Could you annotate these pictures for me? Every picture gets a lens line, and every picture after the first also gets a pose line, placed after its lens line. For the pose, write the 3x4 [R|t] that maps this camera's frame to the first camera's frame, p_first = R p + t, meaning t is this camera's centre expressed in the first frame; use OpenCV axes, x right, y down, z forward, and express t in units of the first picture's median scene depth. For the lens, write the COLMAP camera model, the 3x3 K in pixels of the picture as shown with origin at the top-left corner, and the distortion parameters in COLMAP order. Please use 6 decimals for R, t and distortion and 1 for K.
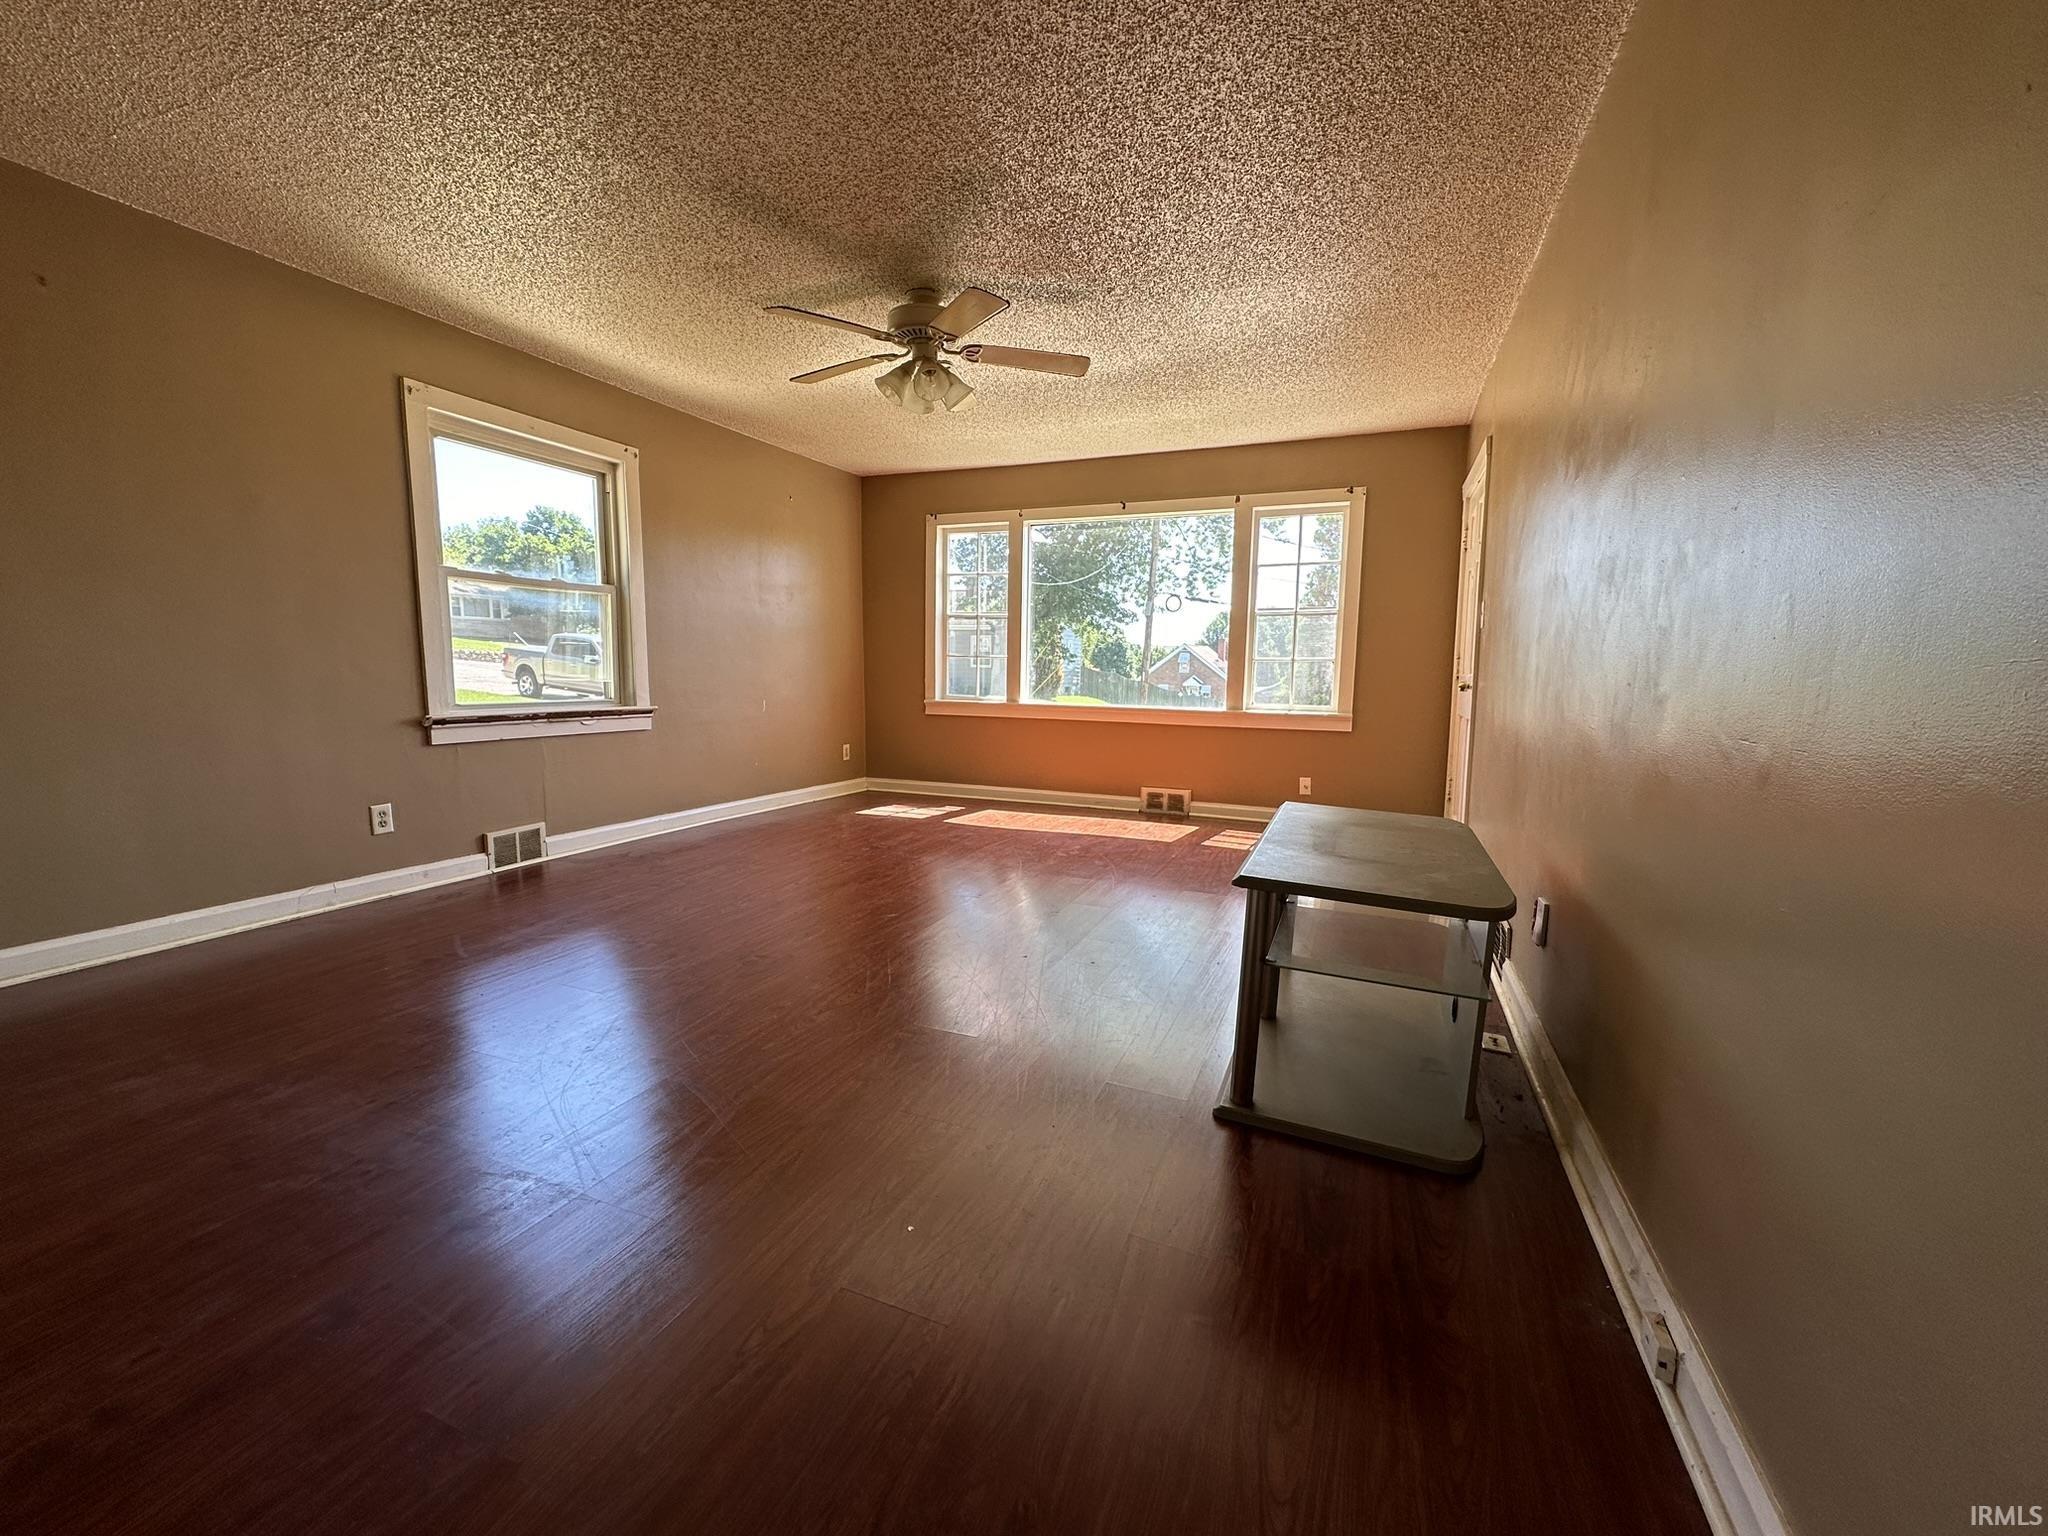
lens RADIAL K [[819.9, 0, 1019.8], [0, 819.9, 766.1], [0, 0, 1]] dist [-0.002172, -0.000166]
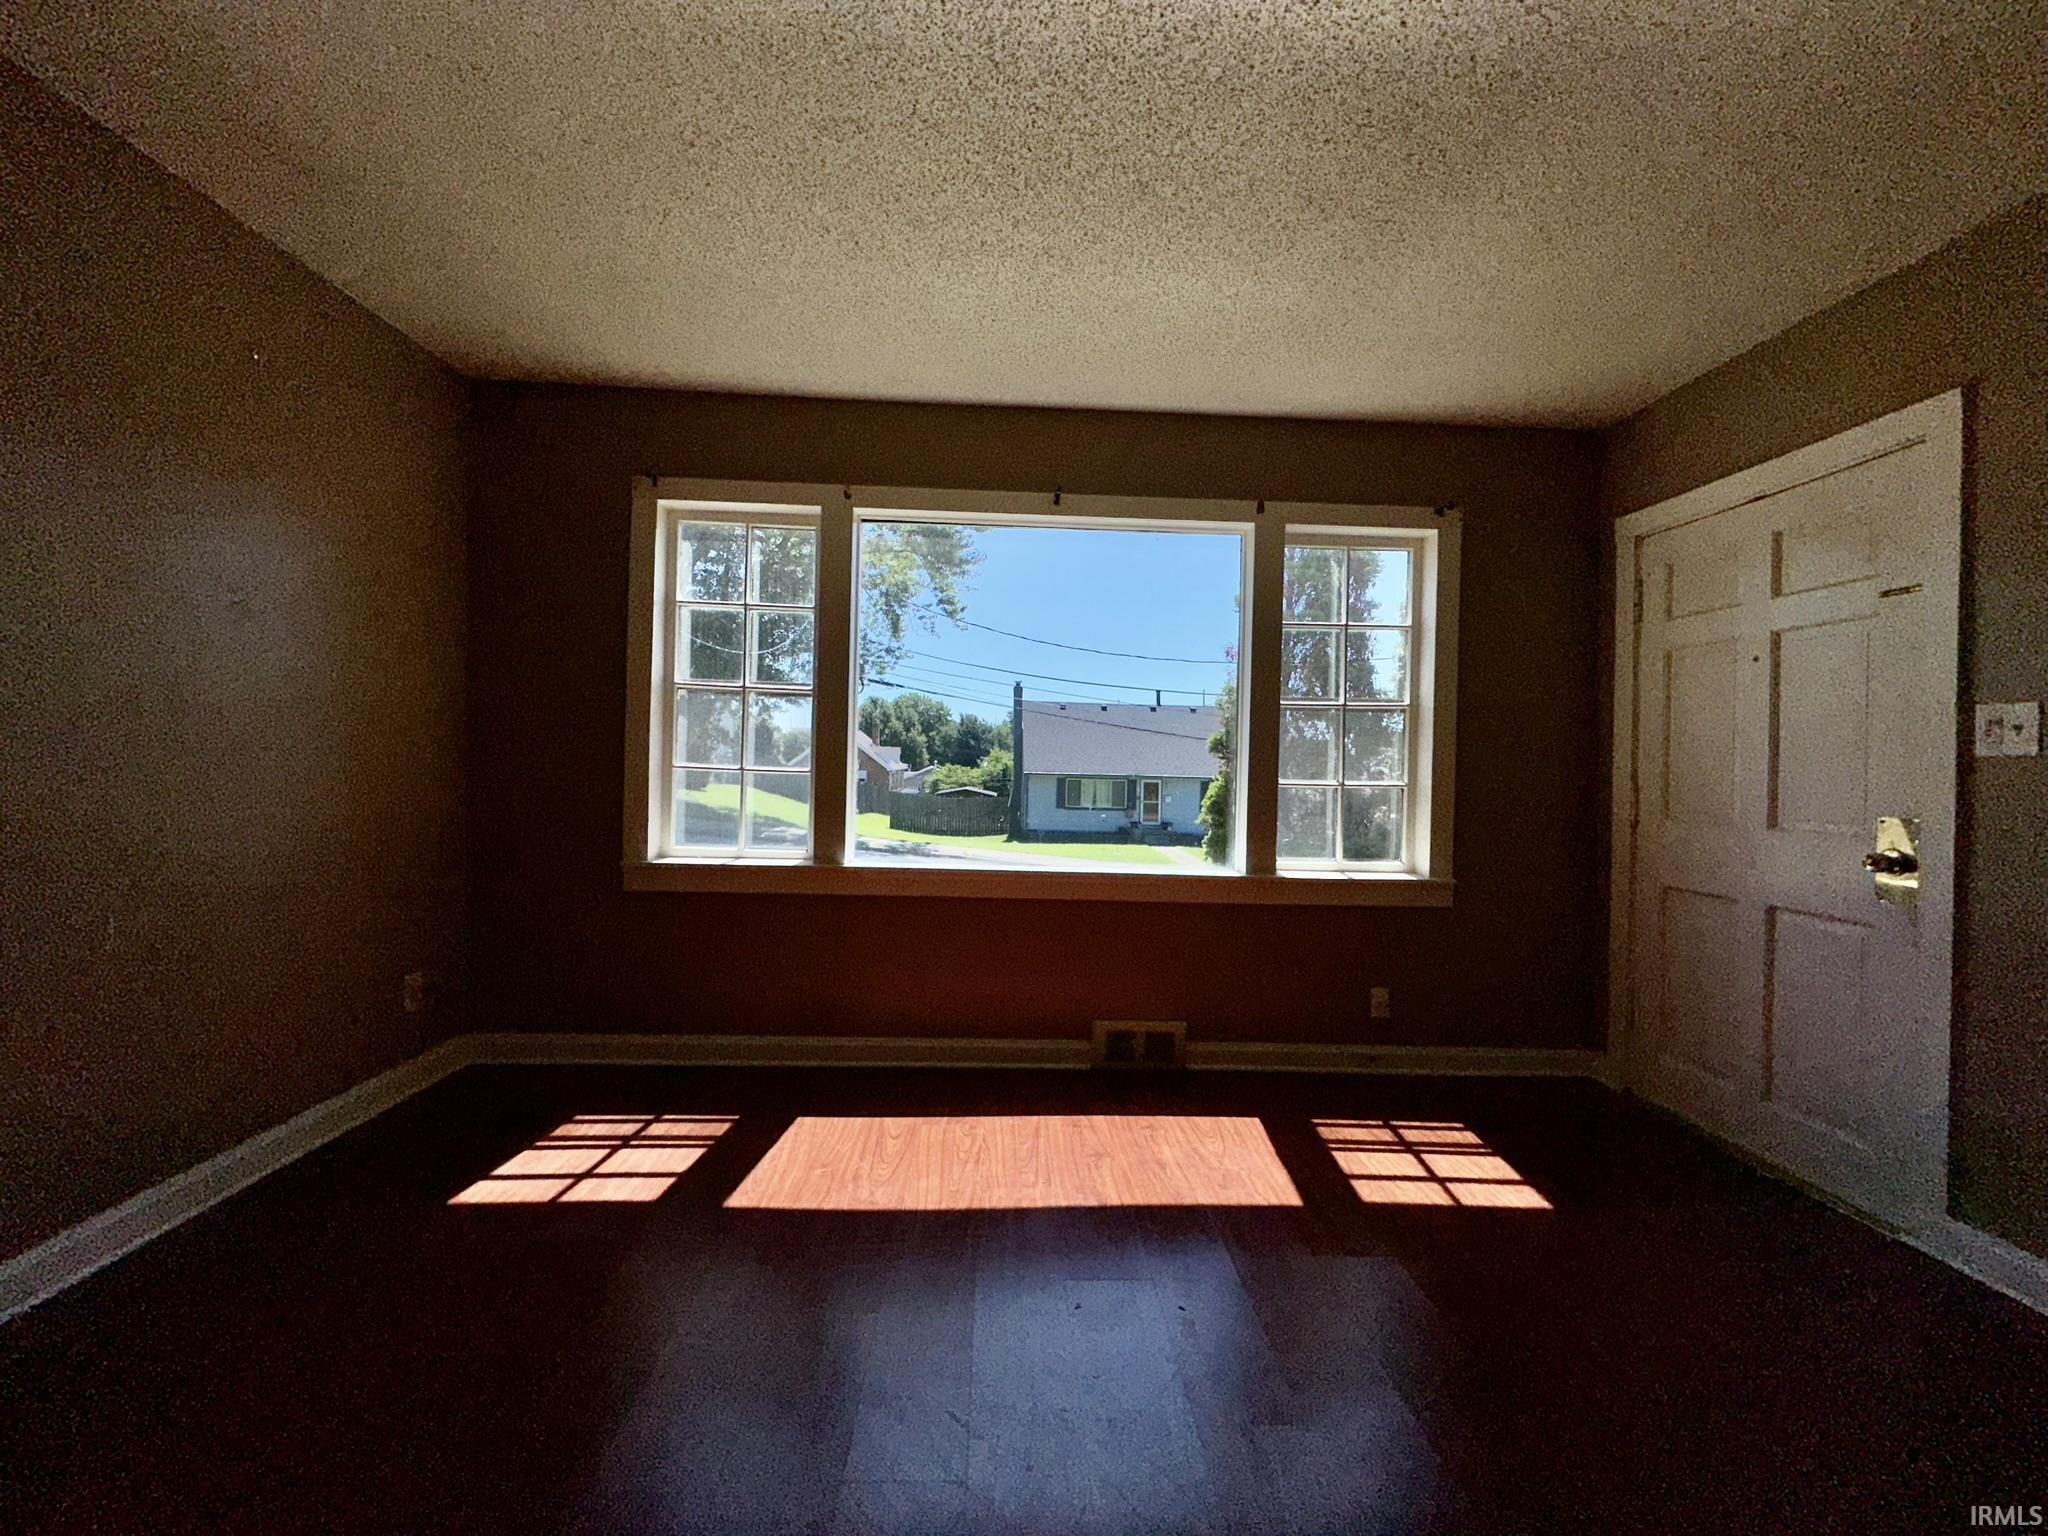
lens RADIAL K [[819.9, 0, 1021.3], [0, 819.9, 774.1], [0, 0, 1]] dist [-0.002172, -0.000166]
pose [[0.903459, 0.001106, 0.428674, -0.122741], [0.038920, 0.995655, -0.084596, -0.091338], [-0.426905, 0.093113, 0.899490, 0.533552]]
